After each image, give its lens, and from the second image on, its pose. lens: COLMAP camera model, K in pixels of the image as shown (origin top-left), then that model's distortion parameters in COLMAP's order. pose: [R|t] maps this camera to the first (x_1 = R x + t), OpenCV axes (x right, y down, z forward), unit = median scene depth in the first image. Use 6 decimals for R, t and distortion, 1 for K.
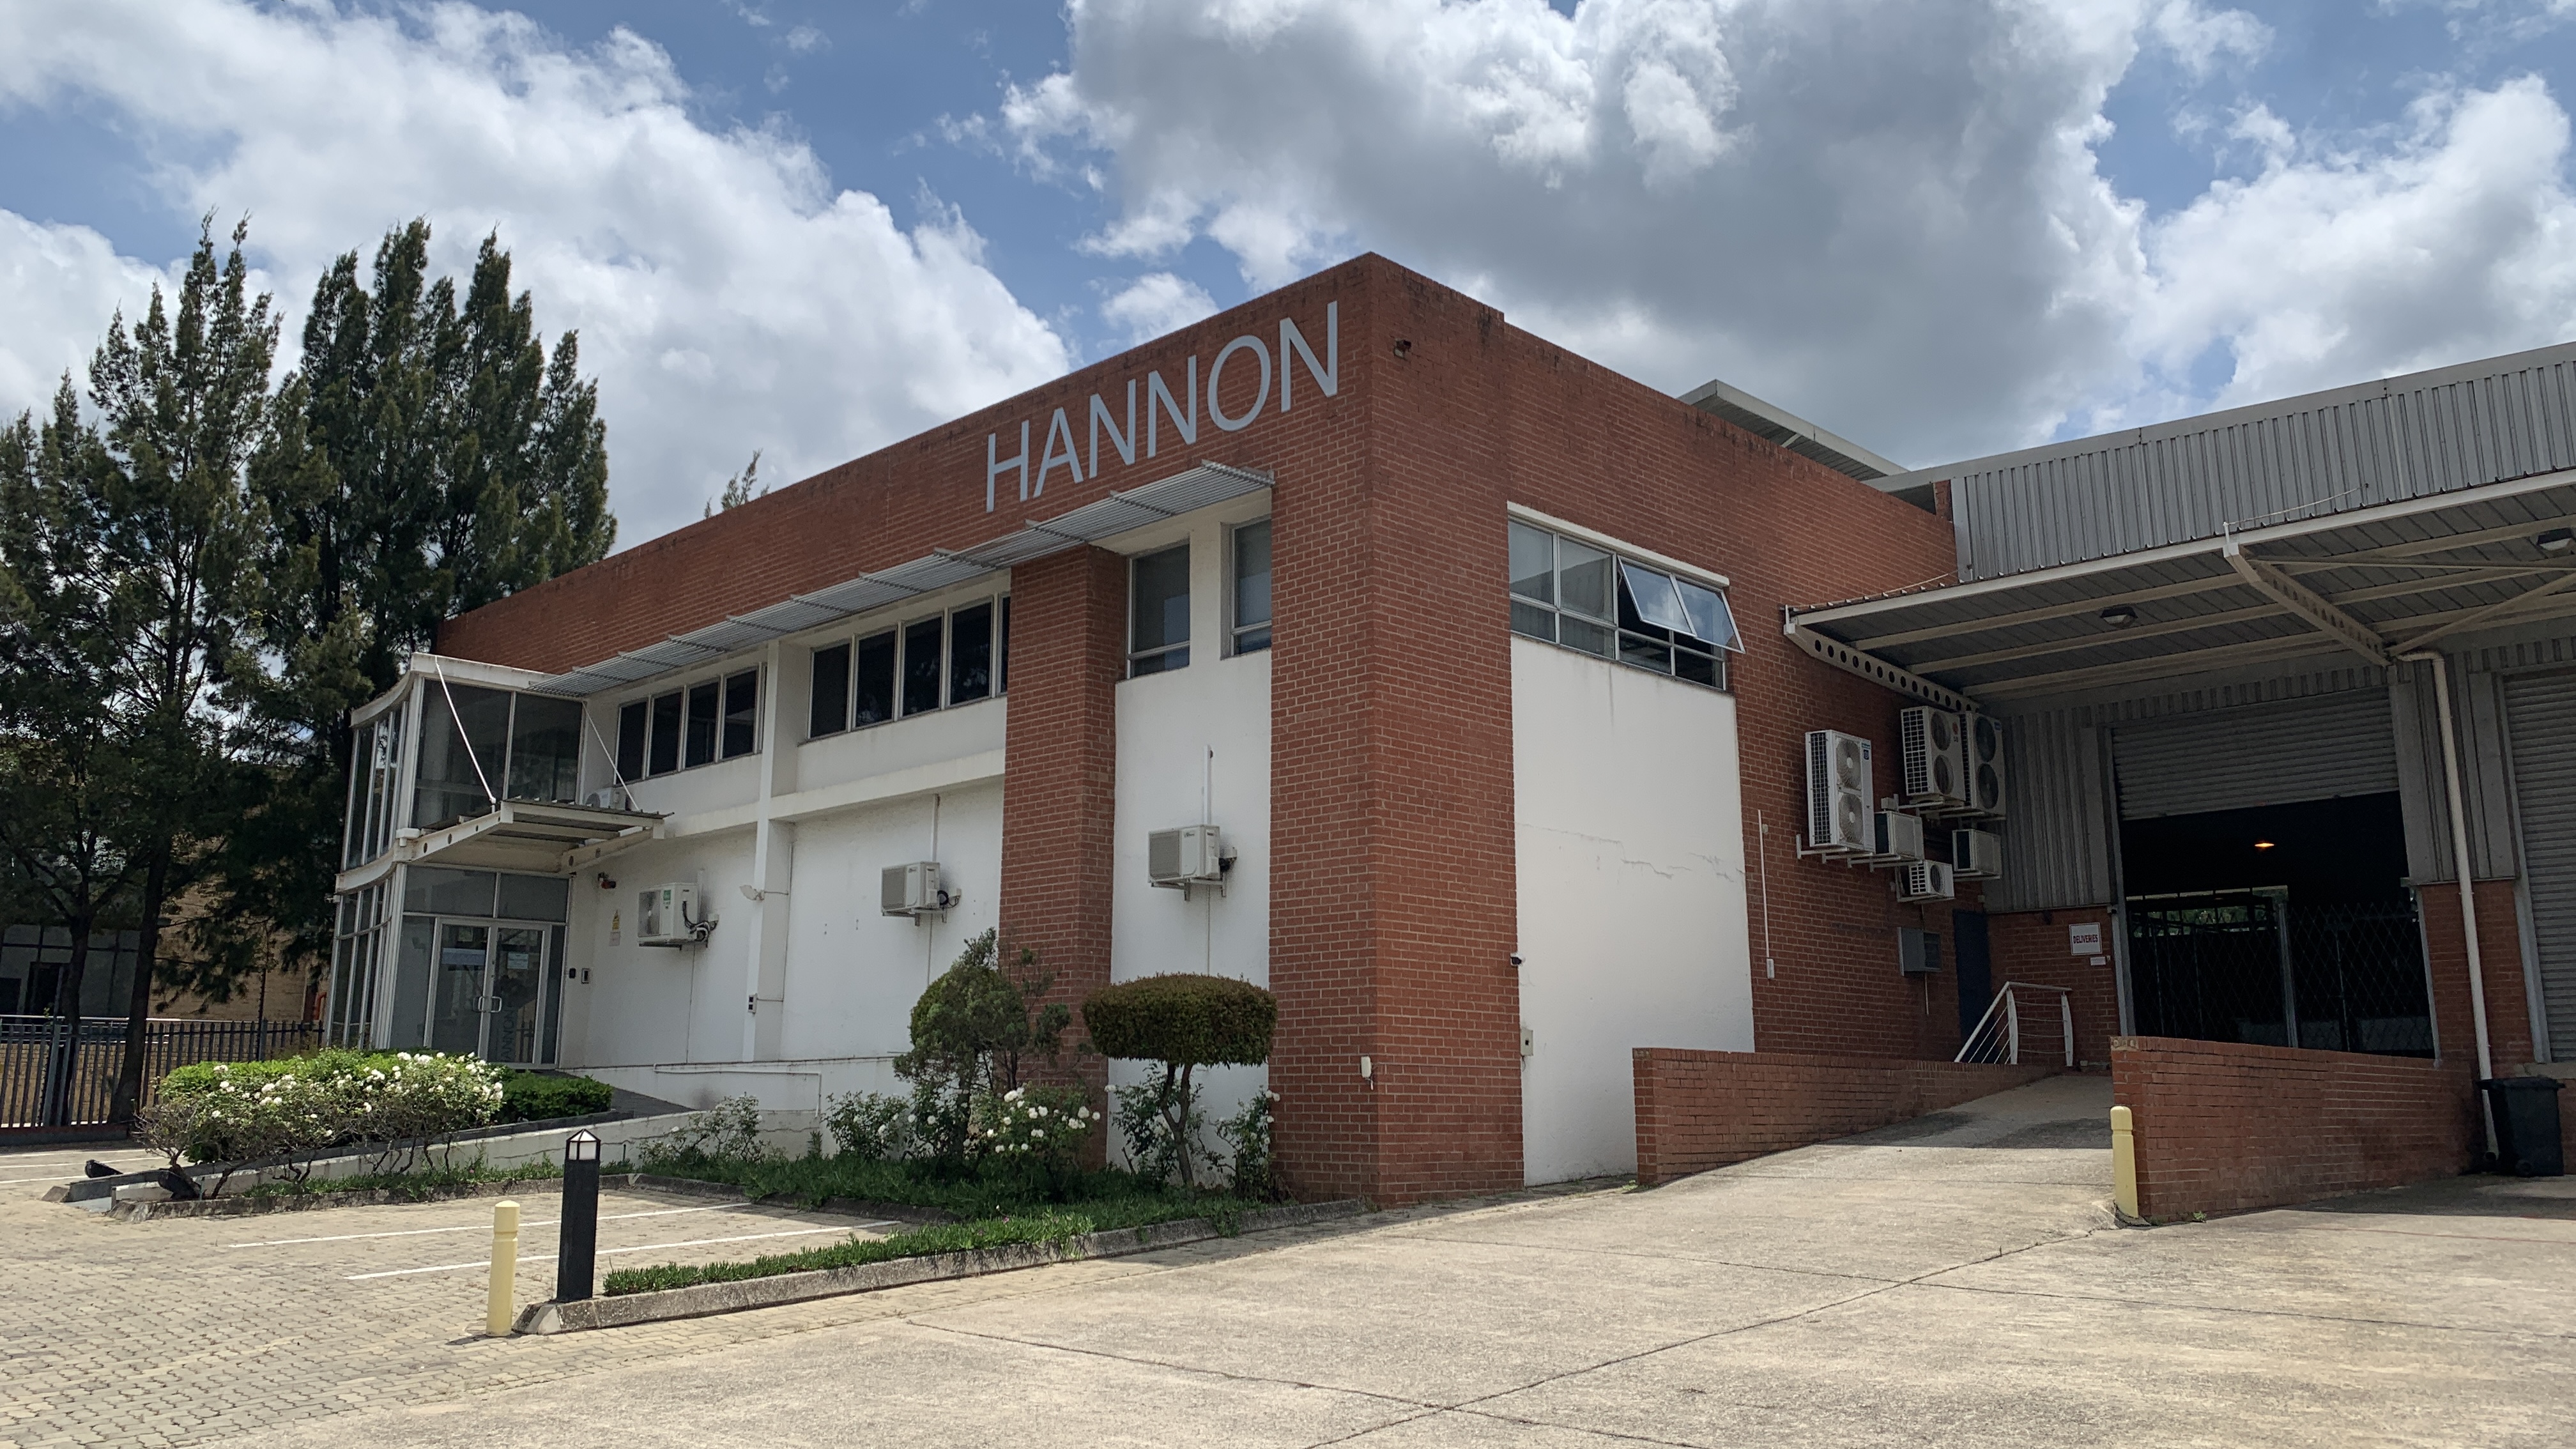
lens RADIAL K [[1916.1, 0, 1279.7], [0, 1916.1, 704.6], [0, 0, 1]] dist [0.046950, -0.075586]
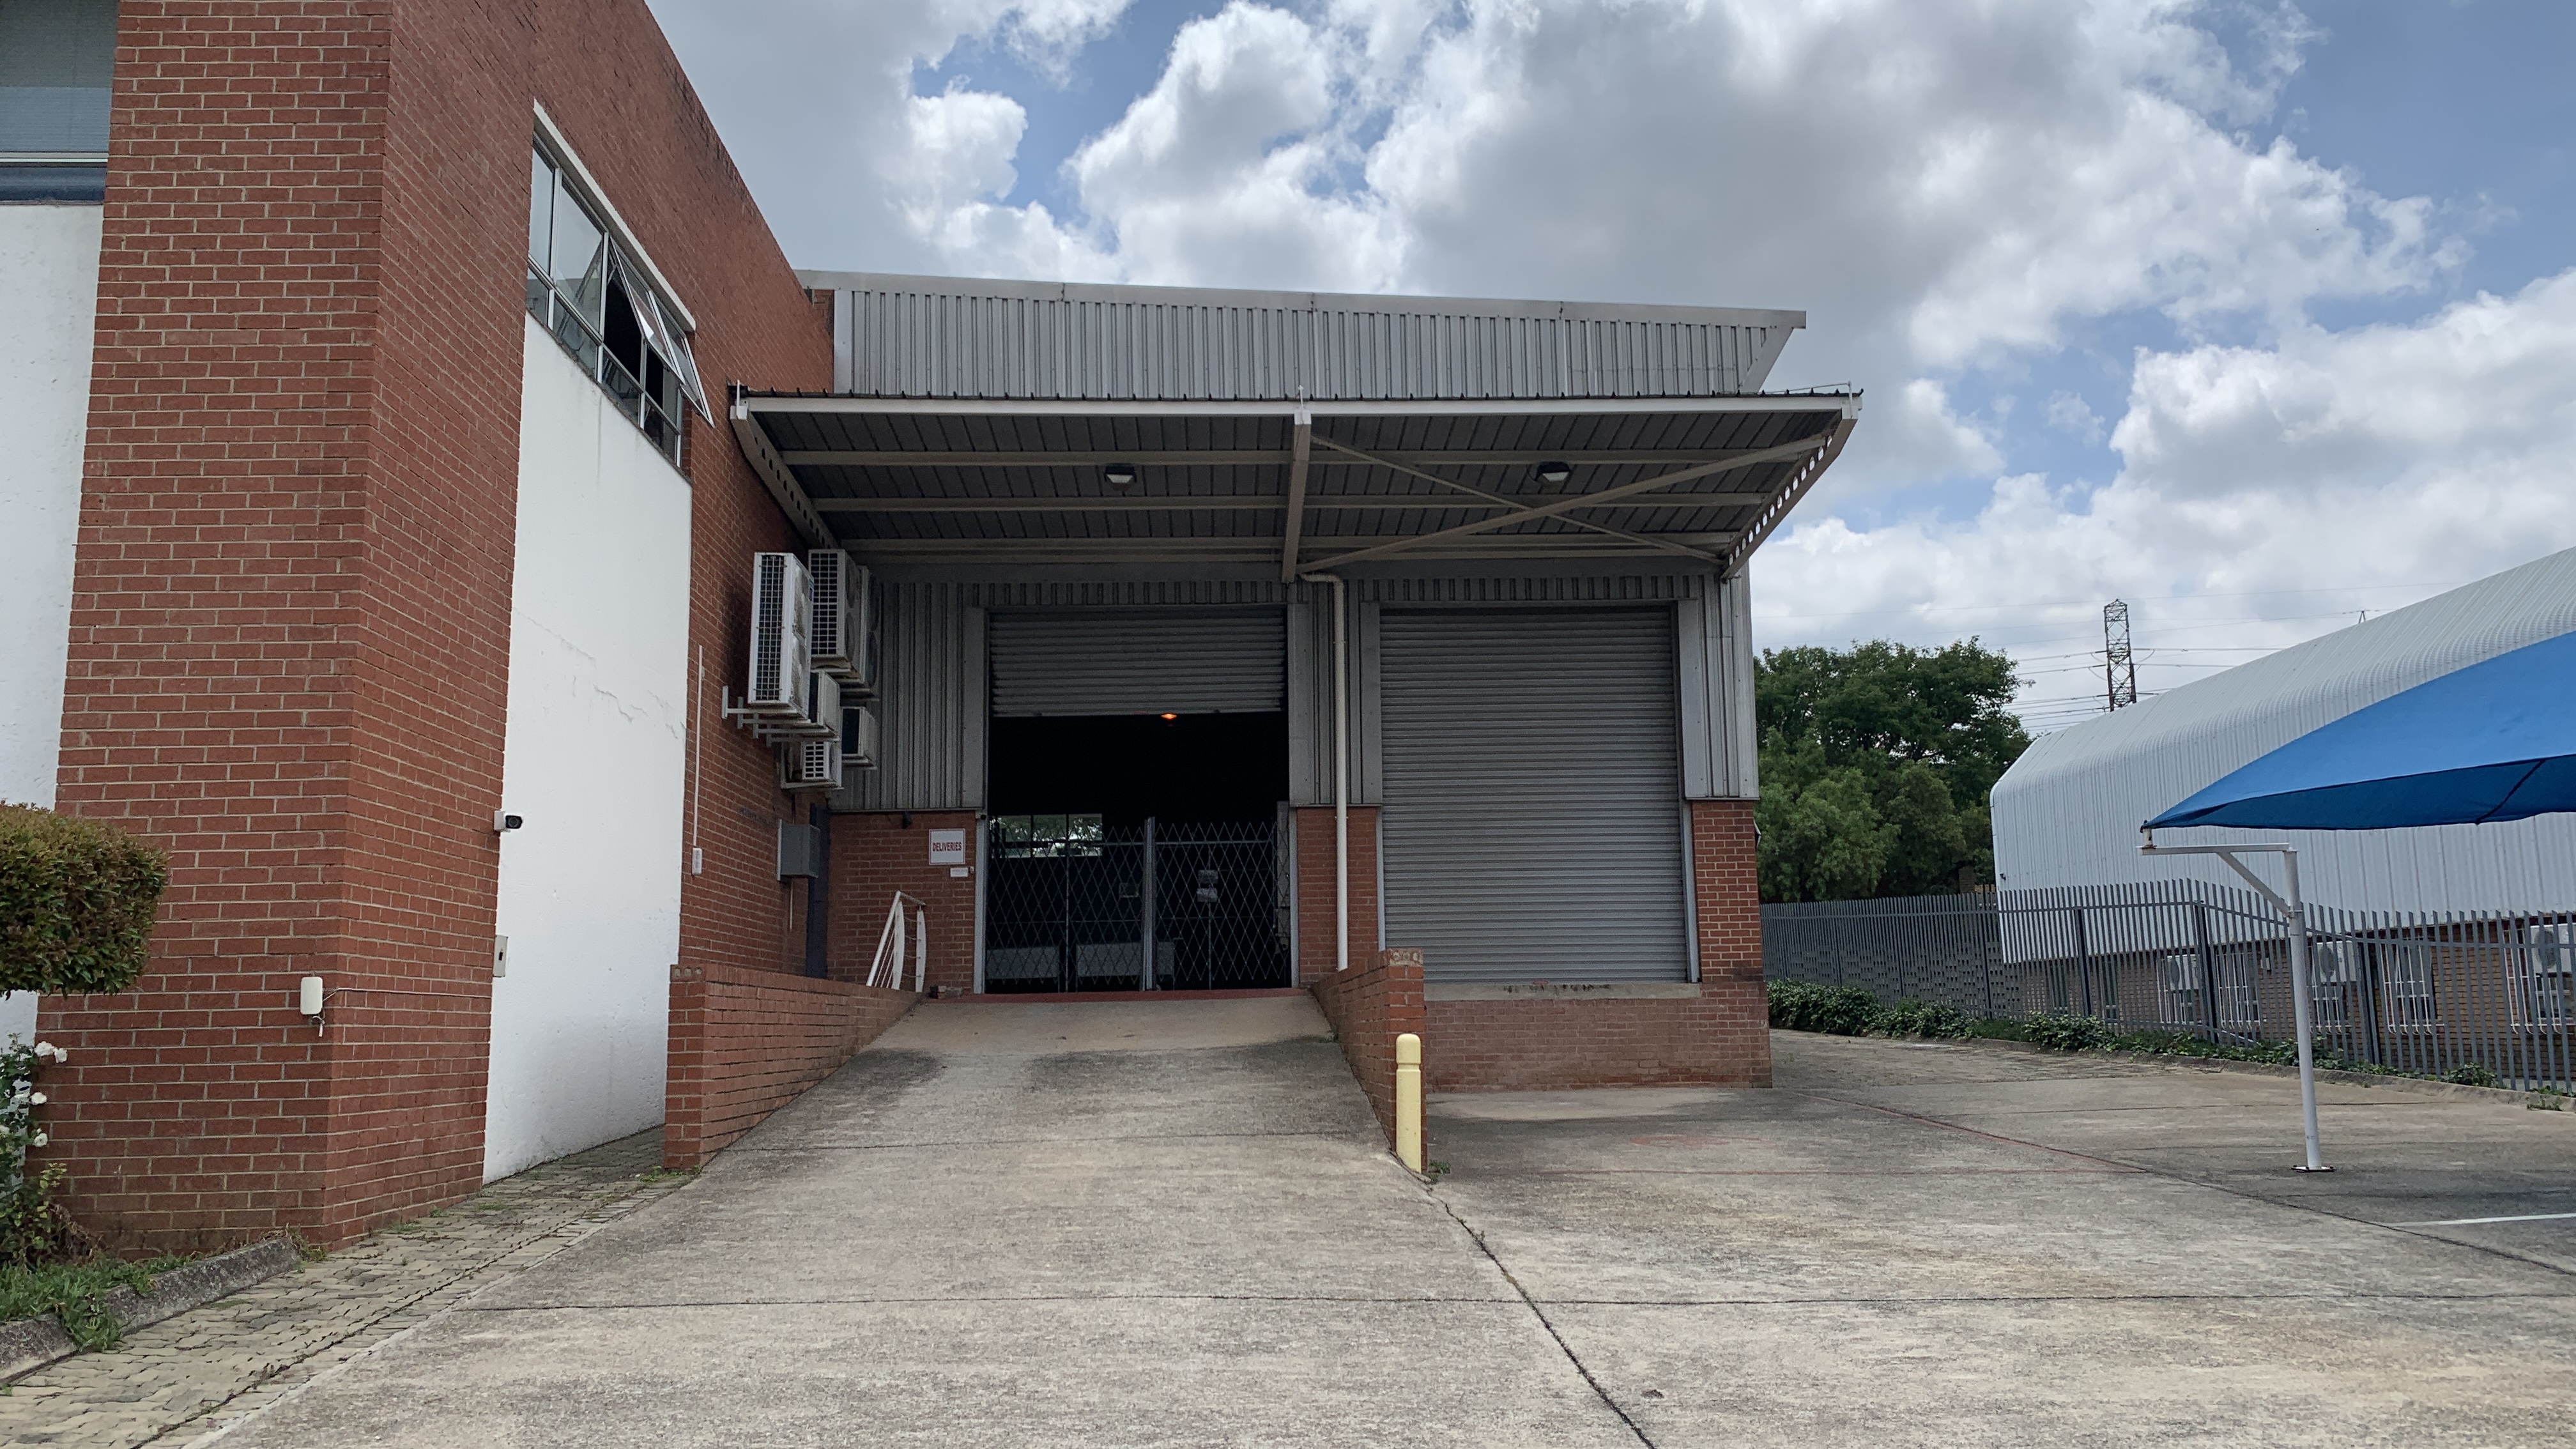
lens RADIAL K [[1953.6, 0, 1288.0], [0, 1953.6, 724.5], [0, 0, 1]] dist [0.044699, -0.031723]
pose [[0.682066, 0.098750, 0.724593, -0.139688], [-0.132390, 0.991143, -0.010456, 0.064798], [-0.719207, -0.088797, 0.689098, 0.333806]]
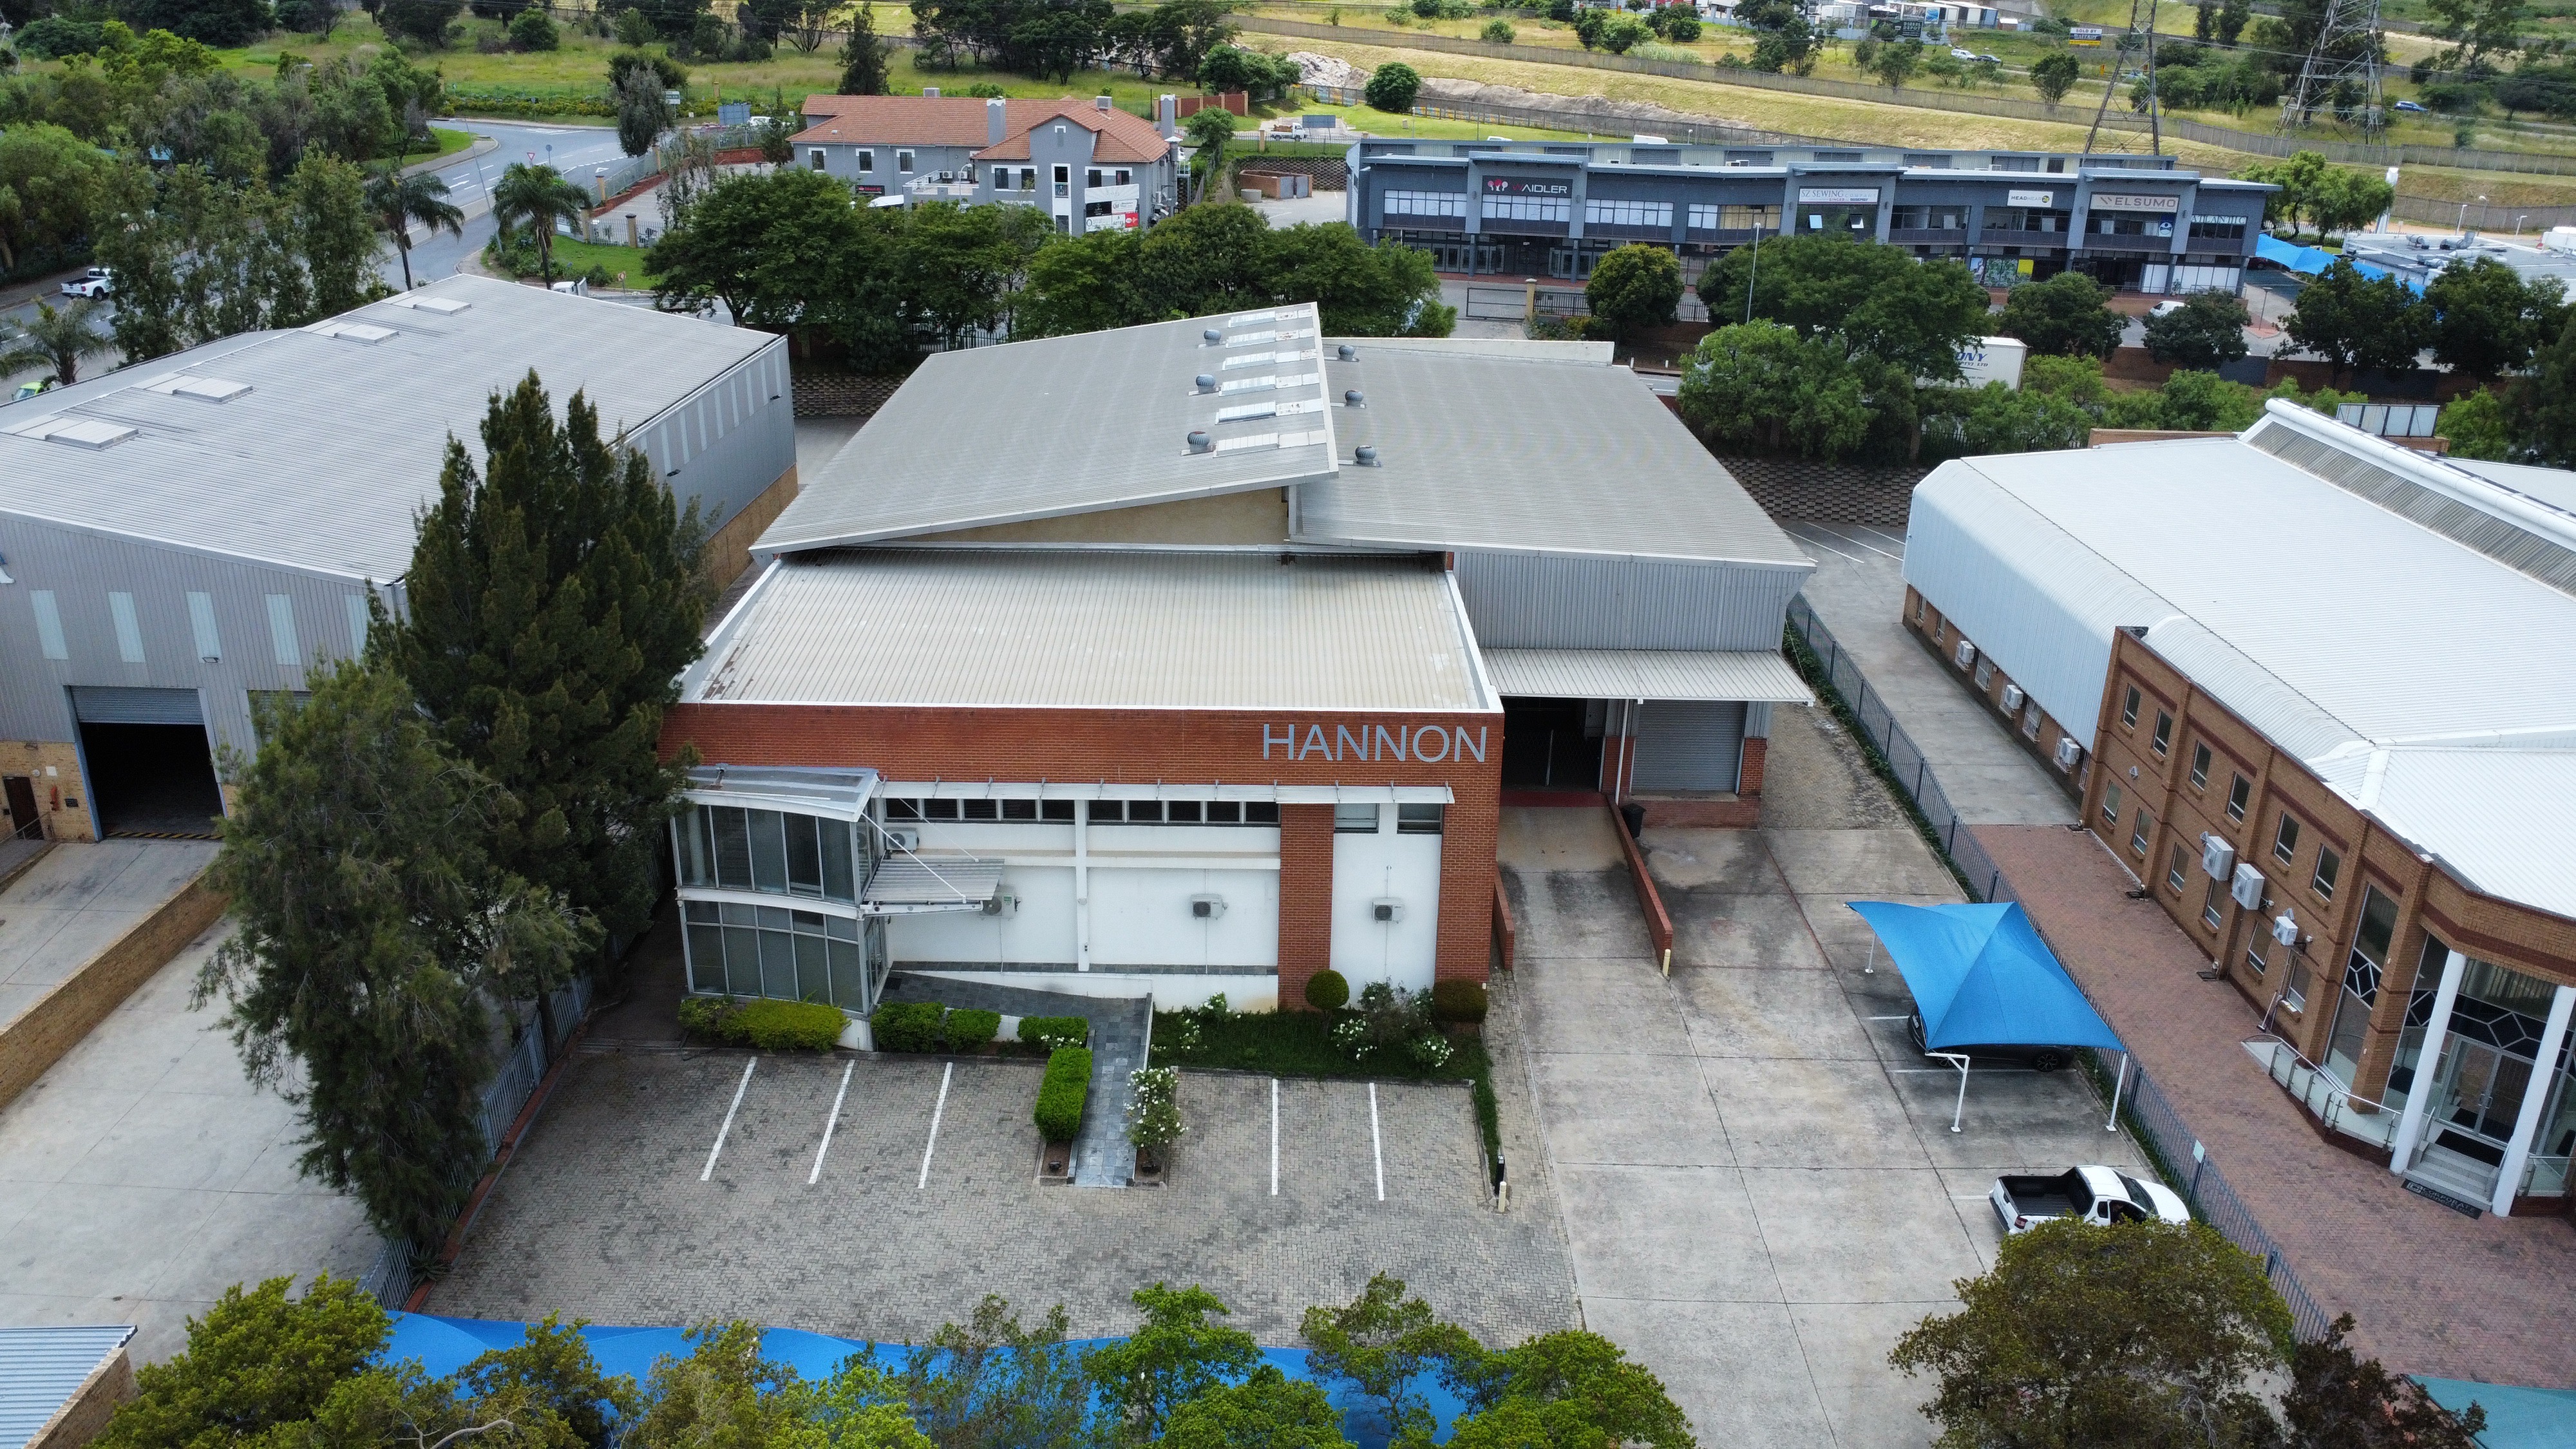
lens RADIAL K [[1863.8, 0, 1284.2], [0, 1863.8, 713.7], [0, 0, 1]] dist [-0.024893, -0.013519]
pose [[0.709004, -0.245211, 0.661200, -1.560465], [-0.159986, 0.857224, 0.489461, -1.212993], [-0.686817, -0.452812, 0.568545, -0.187155]]
